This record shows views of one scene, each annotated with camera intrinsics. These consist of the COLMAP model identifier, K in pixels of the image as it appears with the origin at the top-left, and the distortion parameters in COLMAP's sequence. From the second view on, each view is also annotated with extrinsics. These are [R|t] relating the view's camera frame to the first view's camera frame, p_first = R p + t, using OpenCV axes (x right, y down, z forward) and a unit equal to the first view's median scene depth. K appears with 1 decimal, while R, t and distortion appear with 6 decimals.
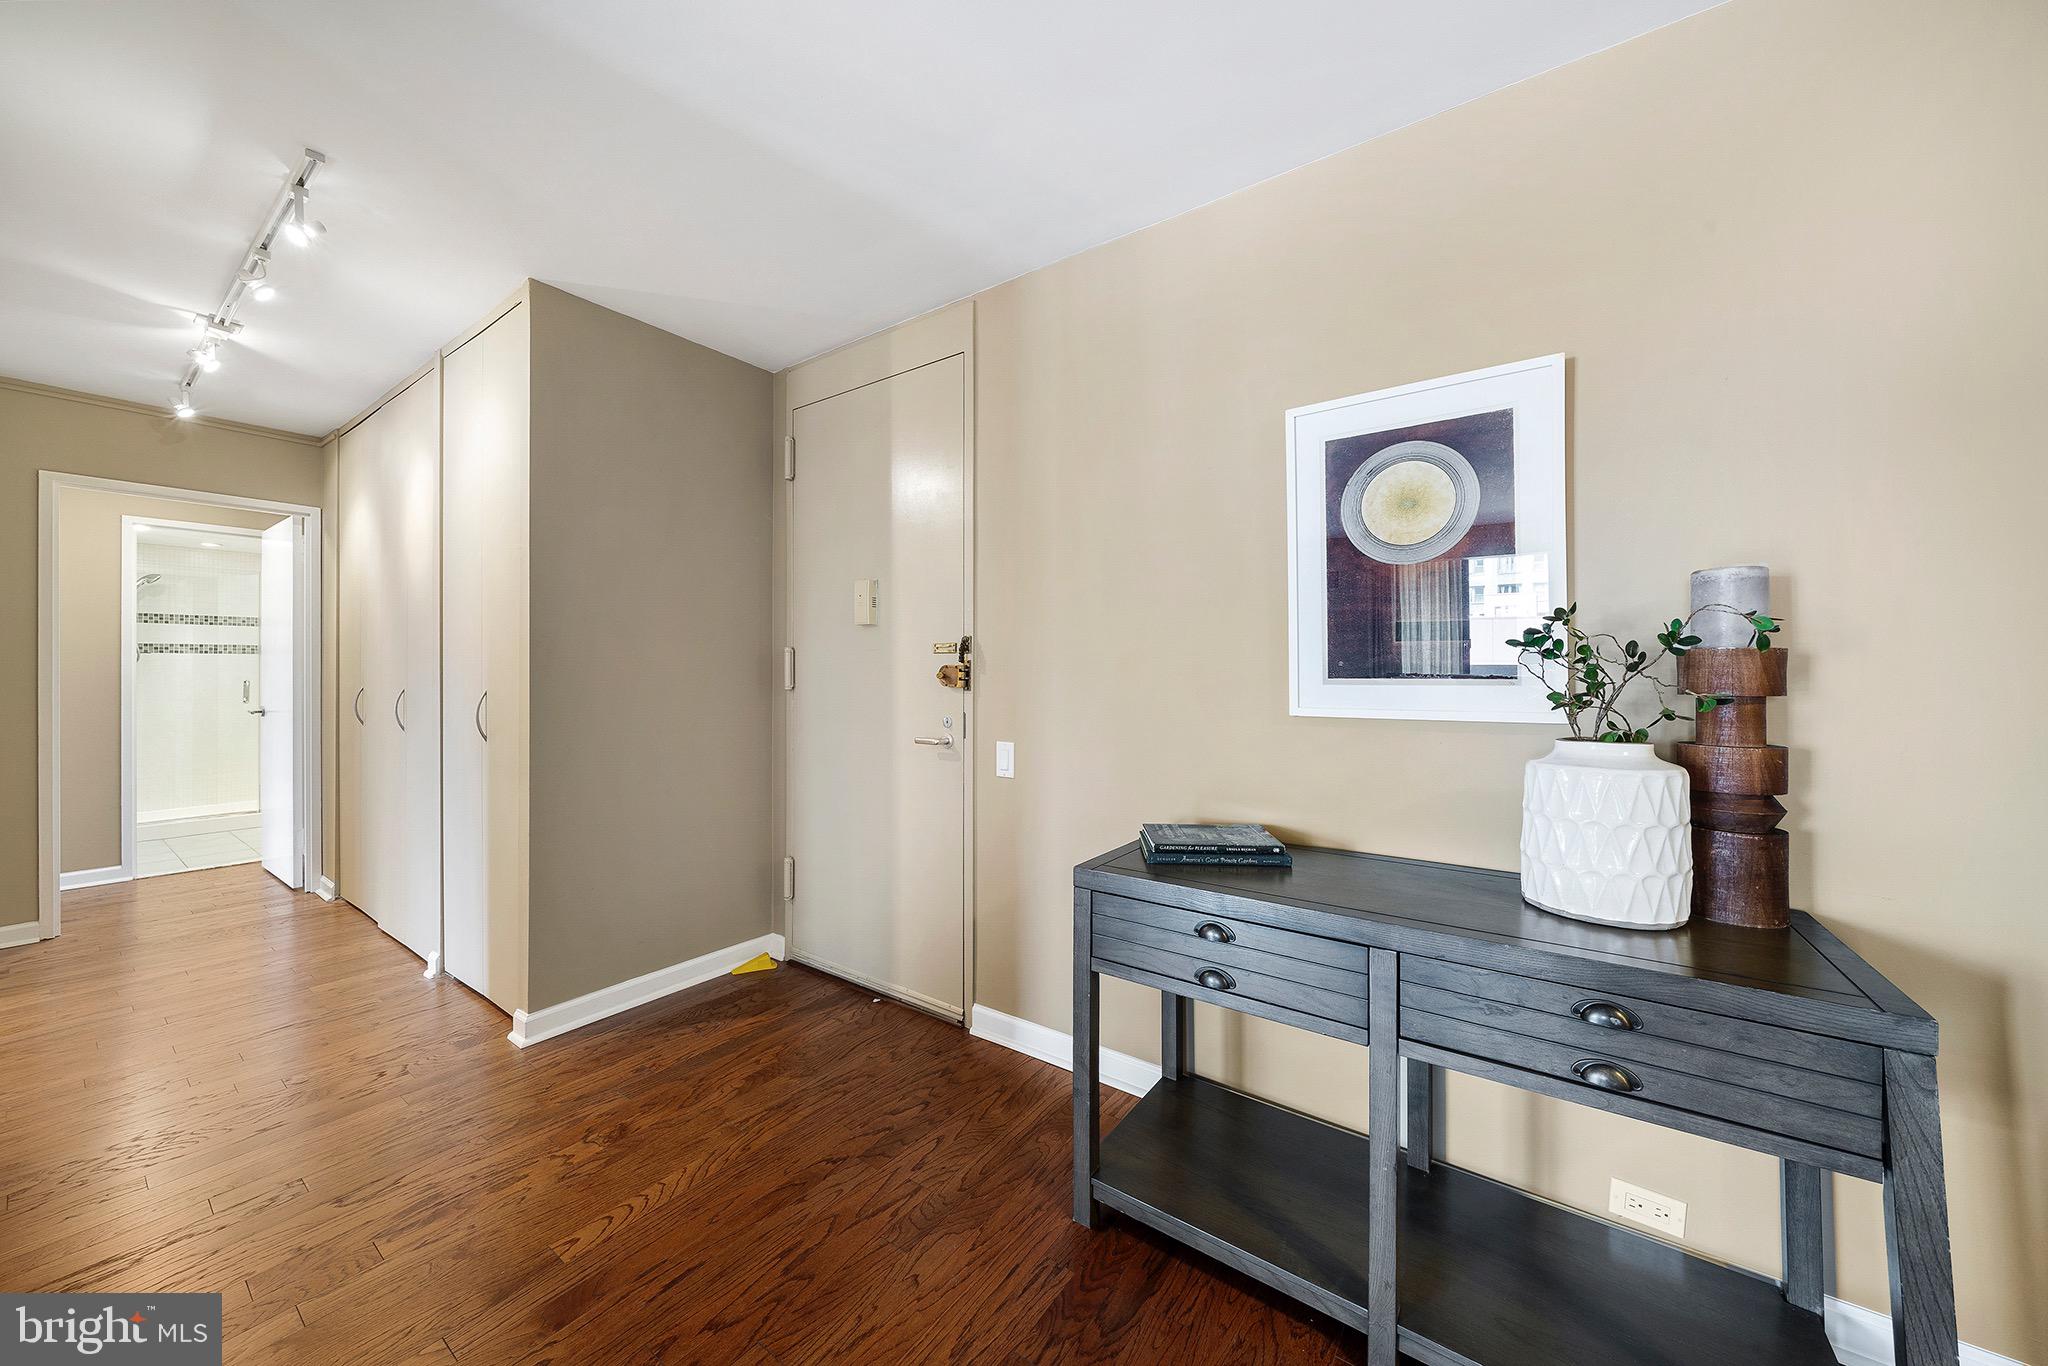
lens RADIAL K [[702.1, 0, 1031.7], [0, 702.1, 670.8], [0, 0, 1]] dist [-0.004233, -0.000423]
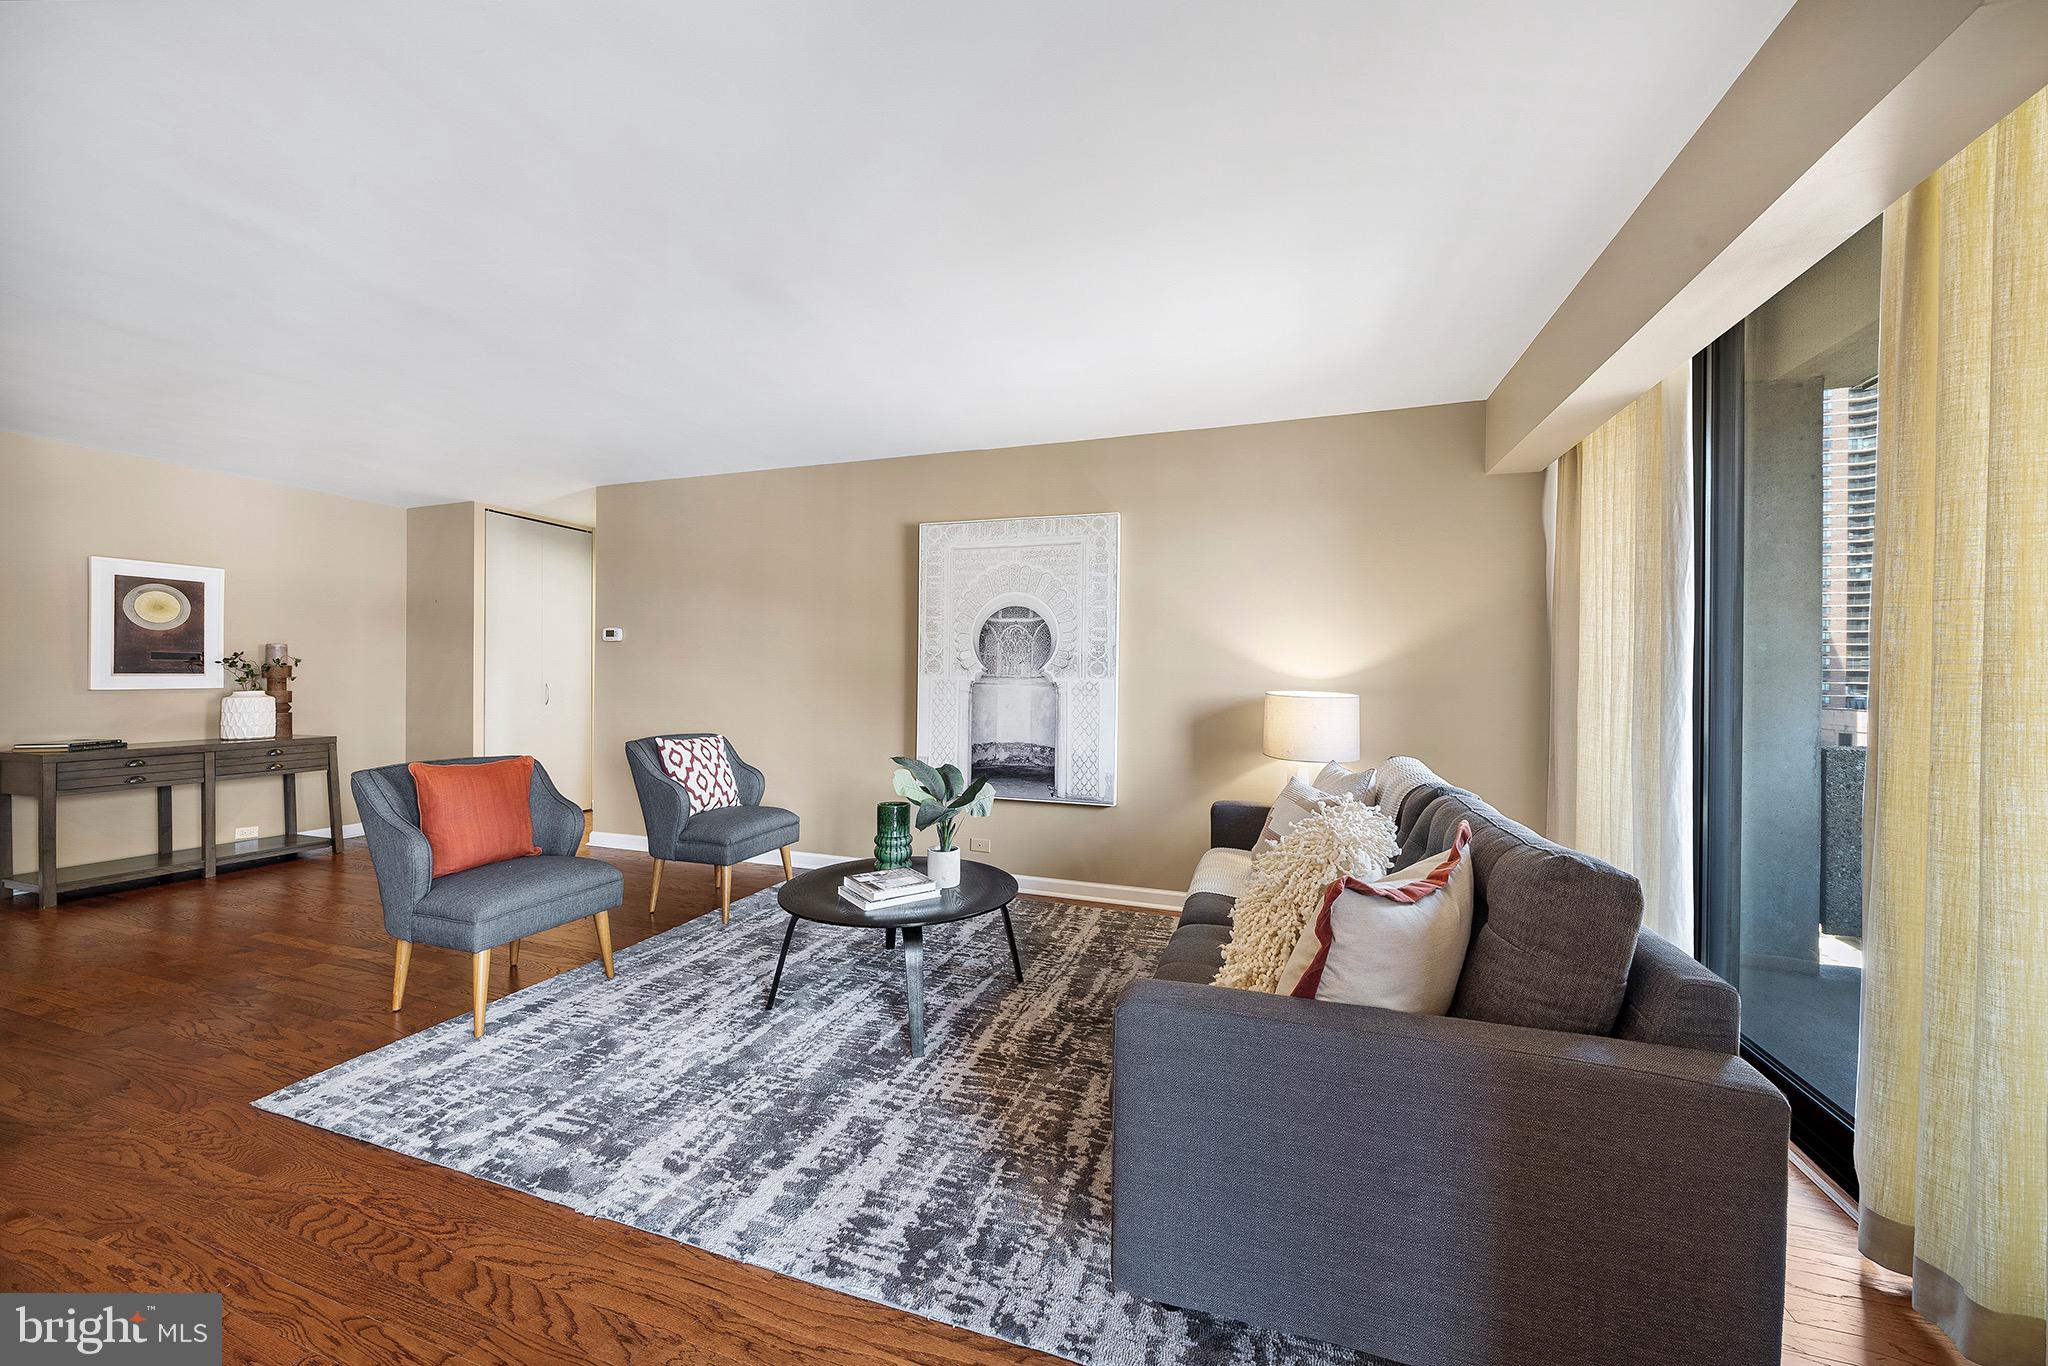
lens RADIAL K [[733.9, 0, 1019.3], [0, 733.9, 682.4], [0, 0, 1]] dist [0.000521, -0.000176]
pose [[-0.270308, -0.010707, 0.962714, -2.201345], [-0.004201, 0.999942, 0.009942, 0.003041], [-0.962765, -0.001357, -0.270337, -1.007213]]
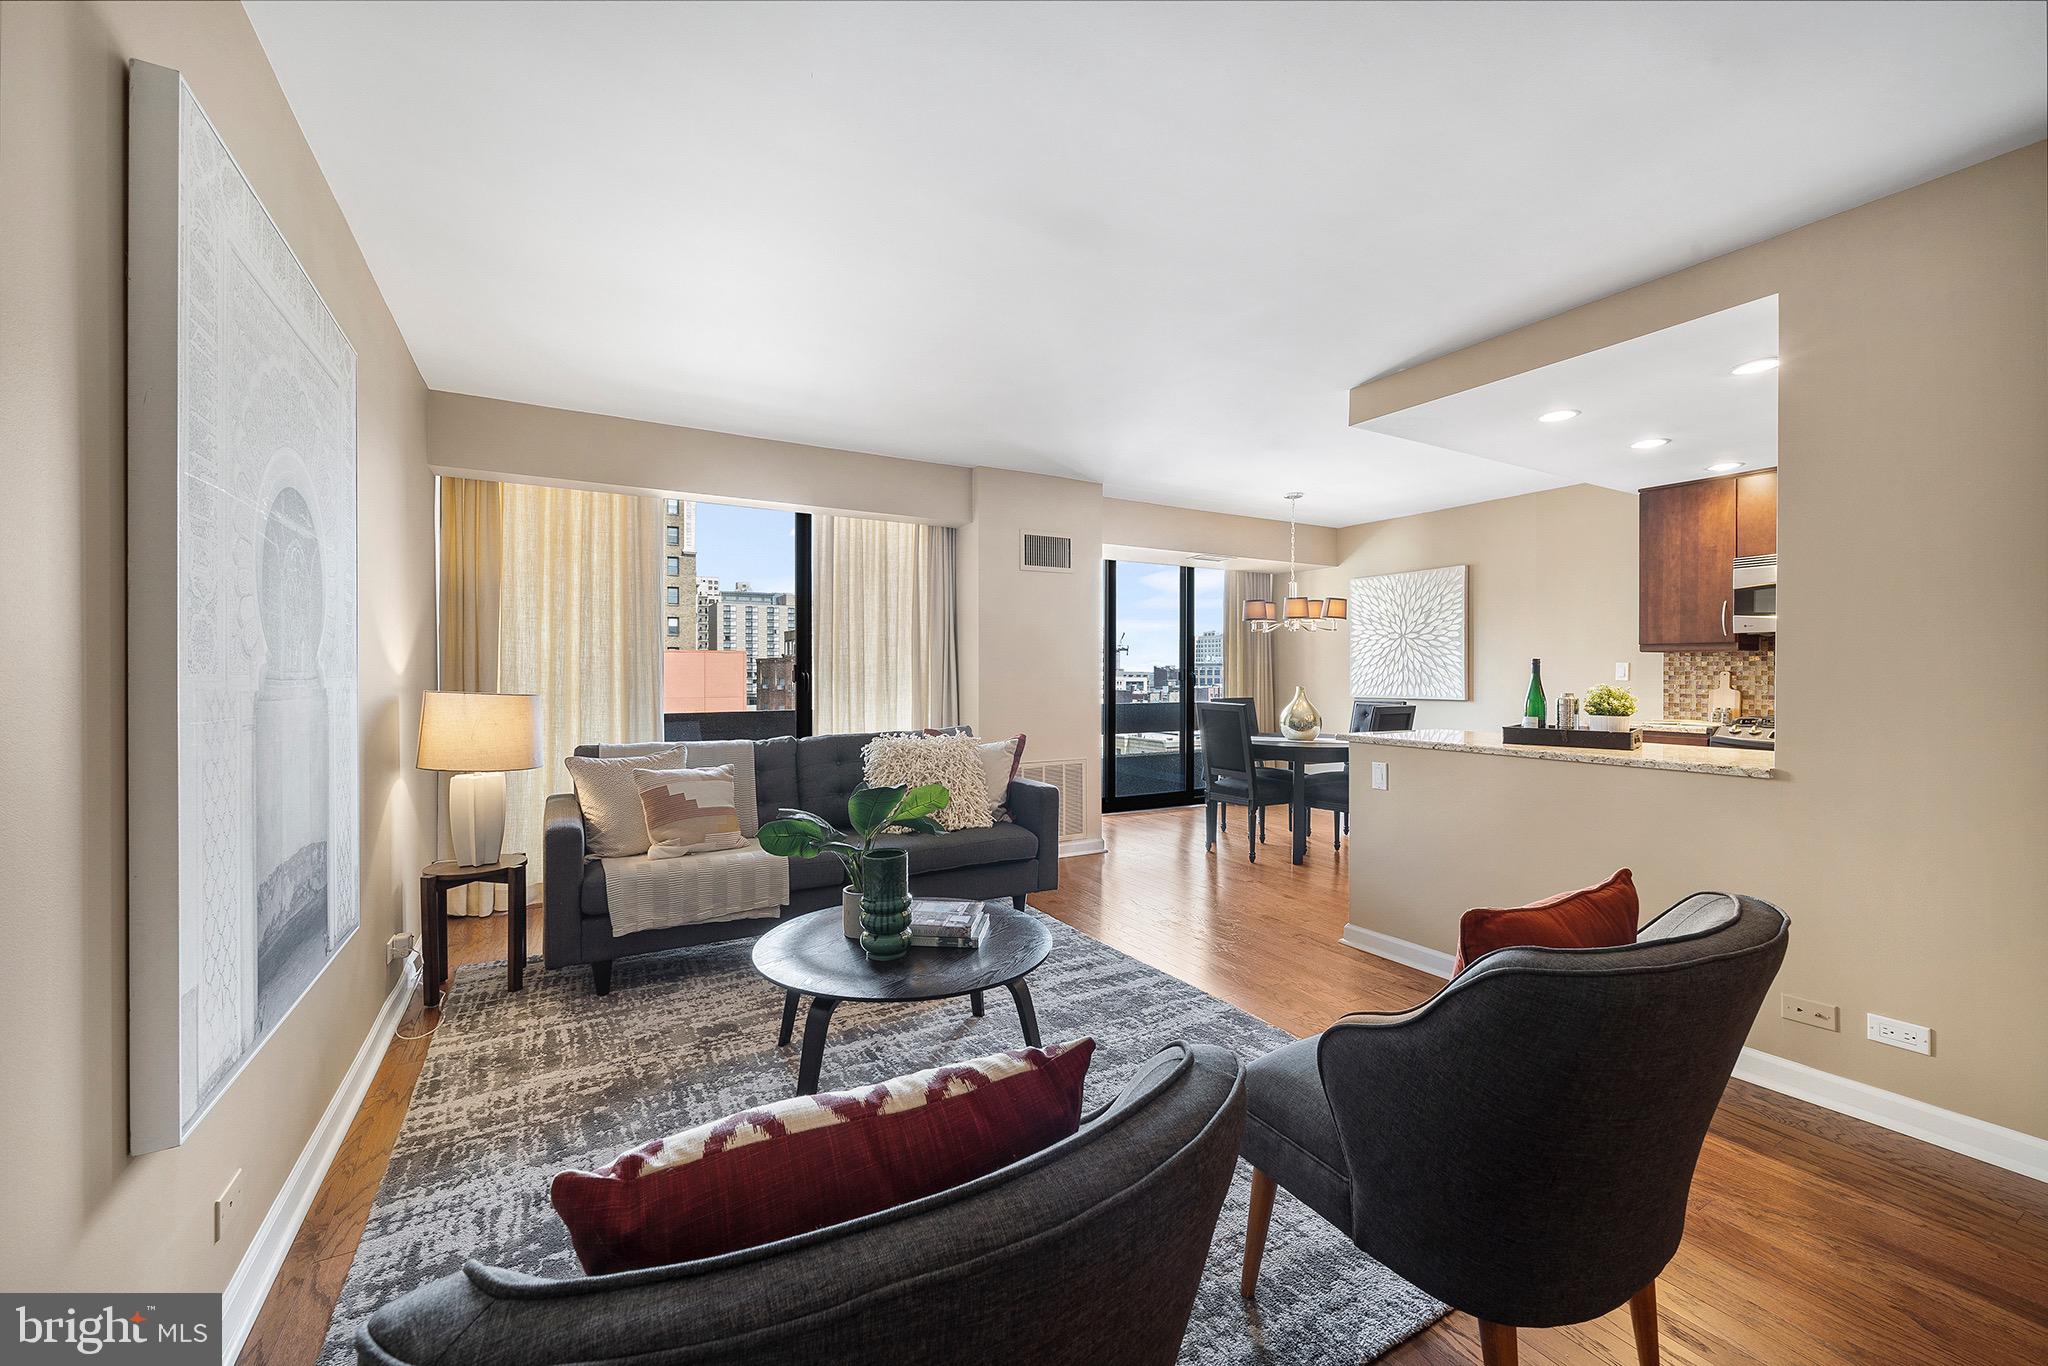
lens RADIAL K [[799.9, 0, 1027.6], [0, 799.9, 672.2], [0, 0, 1]] dist [-0.005418, 0.000827]
pose [[-0.424127, -0.000869, -0.905602, -0.054371], [-0.002298, 0.999997, 0.000117, -0.002437], [0.905600, 0.002130, -0.424128, -0.543961]]
